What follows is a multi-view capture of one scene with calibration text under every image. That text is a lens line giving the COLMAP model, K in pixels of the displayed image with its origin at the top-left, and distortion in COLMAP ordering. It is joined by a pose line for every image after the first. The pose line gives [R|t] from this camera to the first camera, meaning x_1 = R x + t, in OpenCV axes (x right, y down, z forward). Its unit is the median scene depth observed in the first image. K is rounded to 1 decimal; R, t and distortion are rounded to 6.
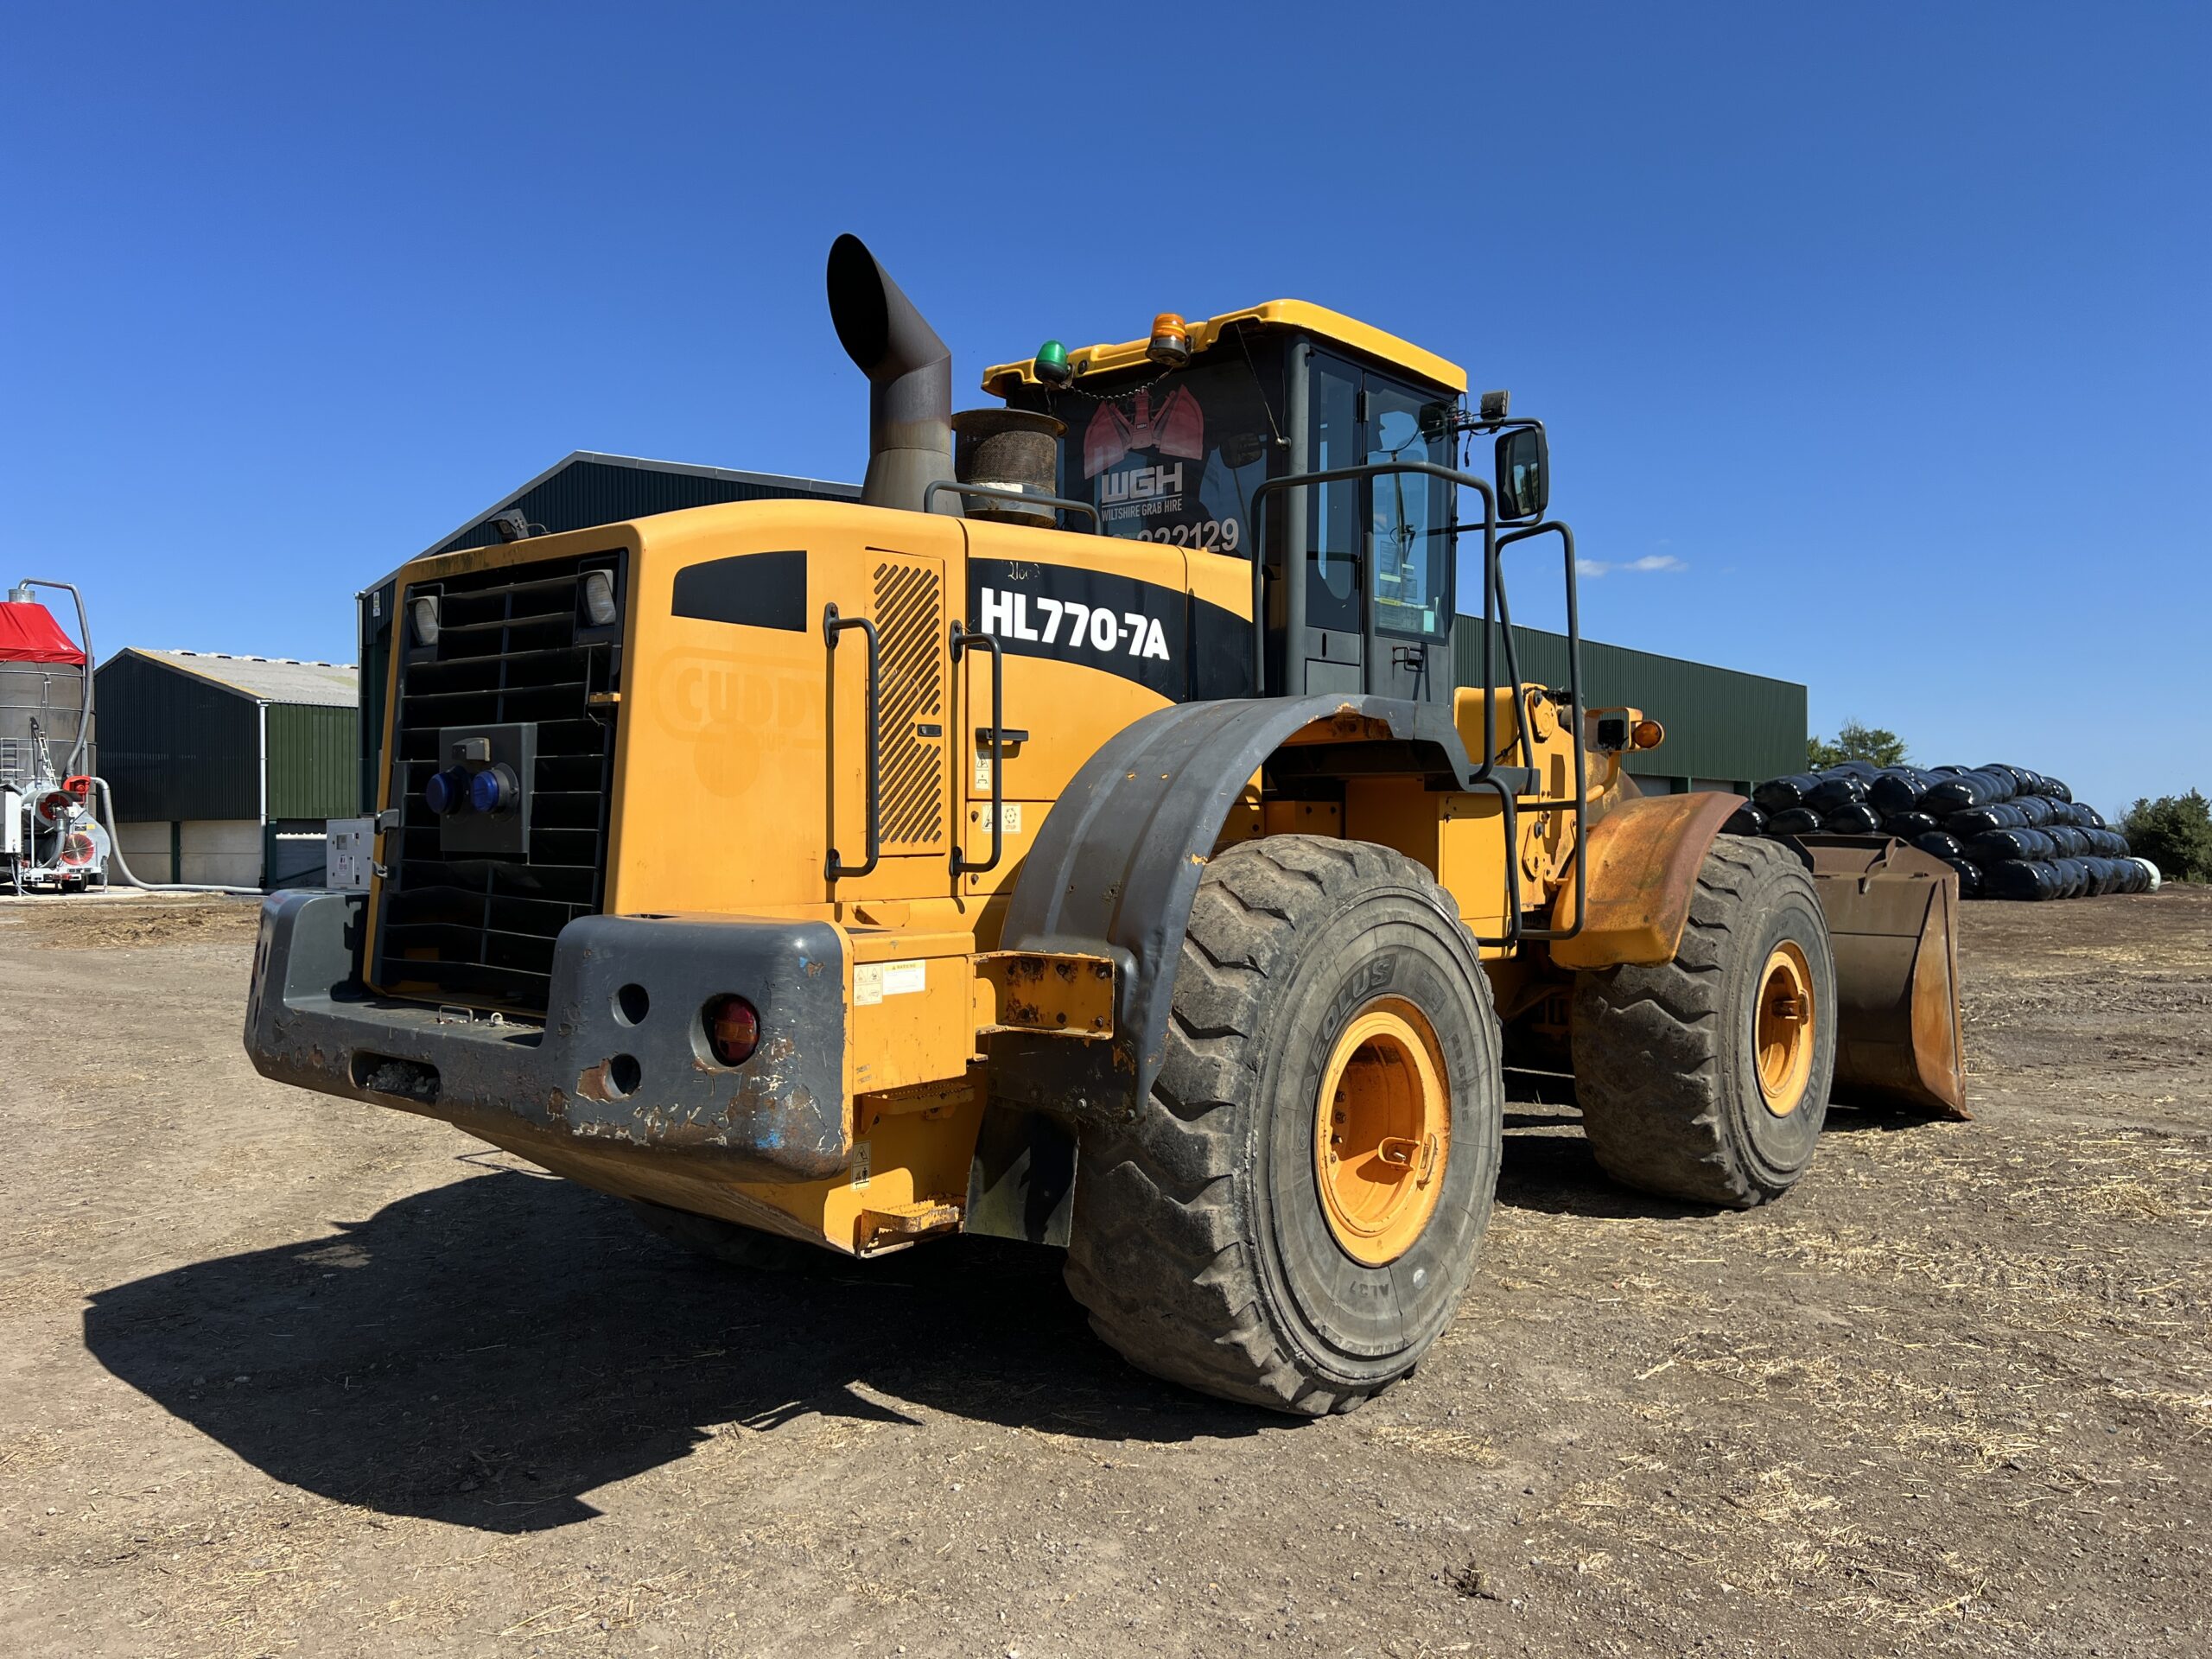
lens RADIAL K [[1680.5, 0, 1086.0], [0, 1680.5, 832.2], [0, 0, 1]] dist [0.029811, -0.031517]
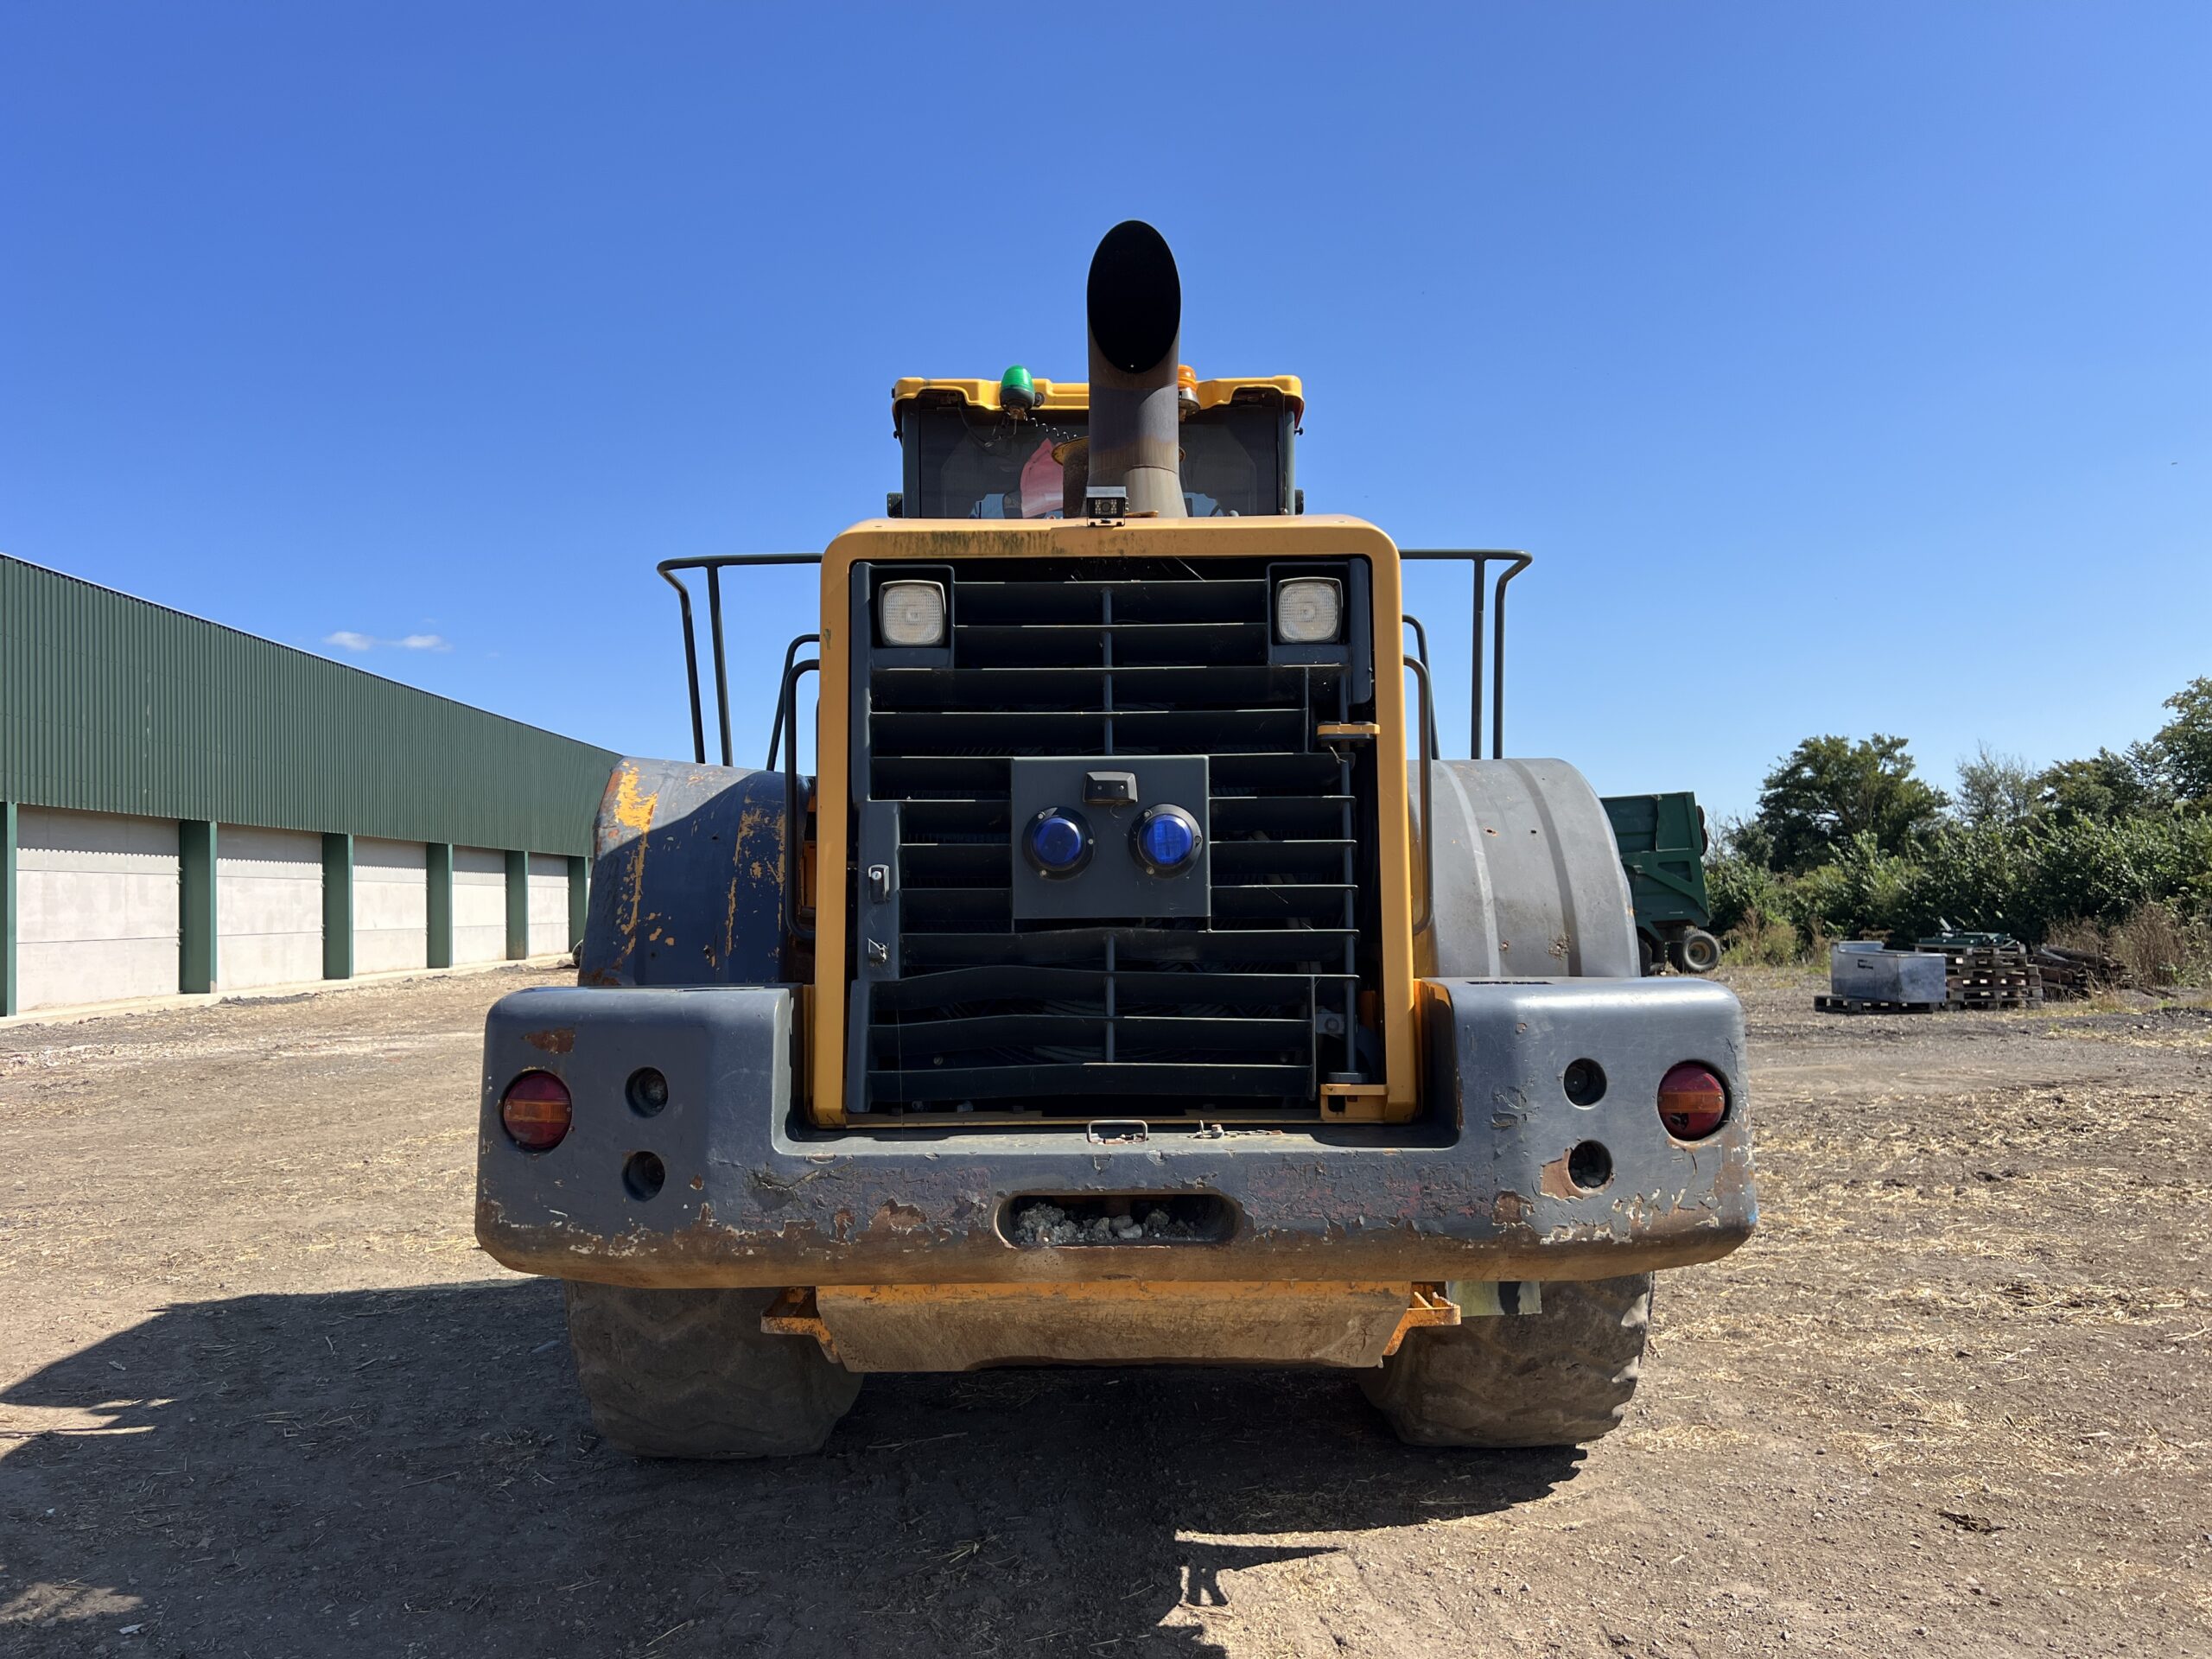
lens RADIAL K [[1680.5, 0, 1089.9], [0, 1680.5, 830.9], [0, 0, 1]] dist [0.029811, -0.031517]
pose [[0.759308, 0.012952, 0.650603, -0.890214], [0.019179, 0.998922, -0.042270, 0.003717], [-0.650449, 0.044573, 0.758241, 0.432446]]
